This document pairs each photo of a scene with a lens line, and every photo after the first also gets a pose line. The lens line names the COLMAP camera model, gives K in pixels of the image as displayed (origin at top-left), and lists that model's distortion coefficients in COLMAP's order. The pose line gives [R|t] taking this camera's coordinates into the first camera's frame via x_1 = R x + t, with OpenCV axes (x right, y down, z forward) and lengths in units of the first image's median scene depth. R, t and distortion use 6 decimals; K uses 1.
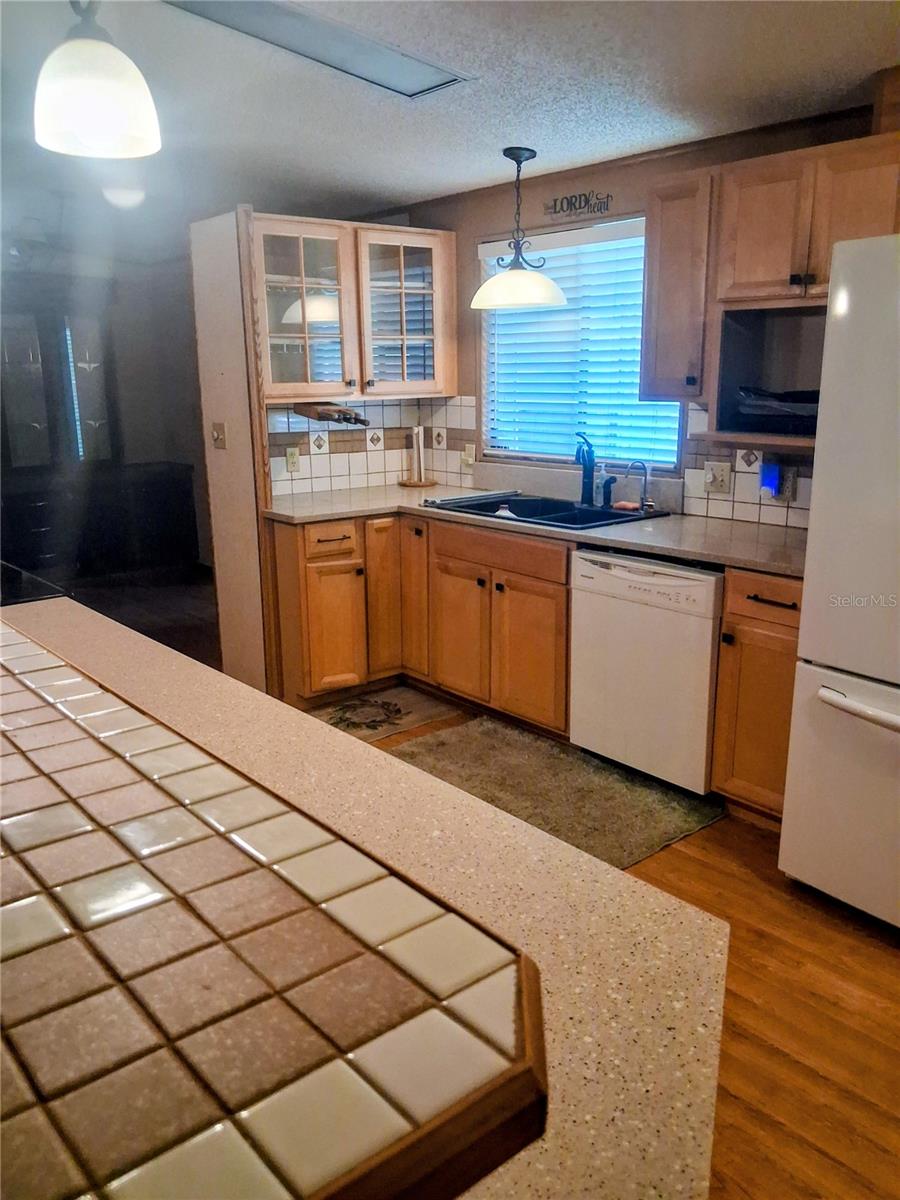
lens RADIAL K [[972.0, 0, 431.6], [0, 972.0, 607.3], [0, 0, 1]] dist [0.090106, 0.005490]
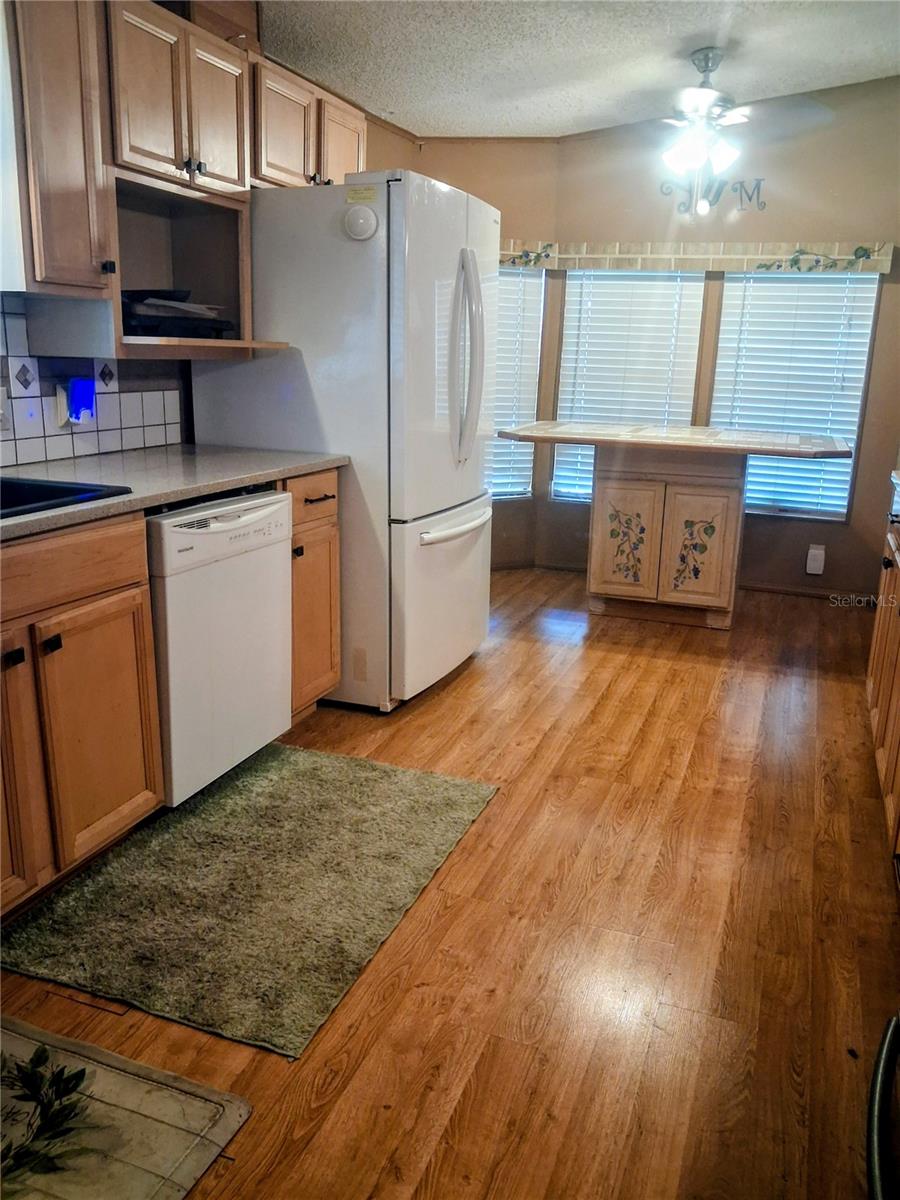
lens RADIAL K [[972.0, 0, 431.6], [0, 972.0, 607.3], [0, 0, 1]] dist [0.090106, 0.005490]
pose [[-0.500473, -0.213300, 0.839065, -0.580207], [0.194735, 0.916604, 0.349163, -0.226145], [-0.843567, 0.338142, -0.417199, 1.293221]]
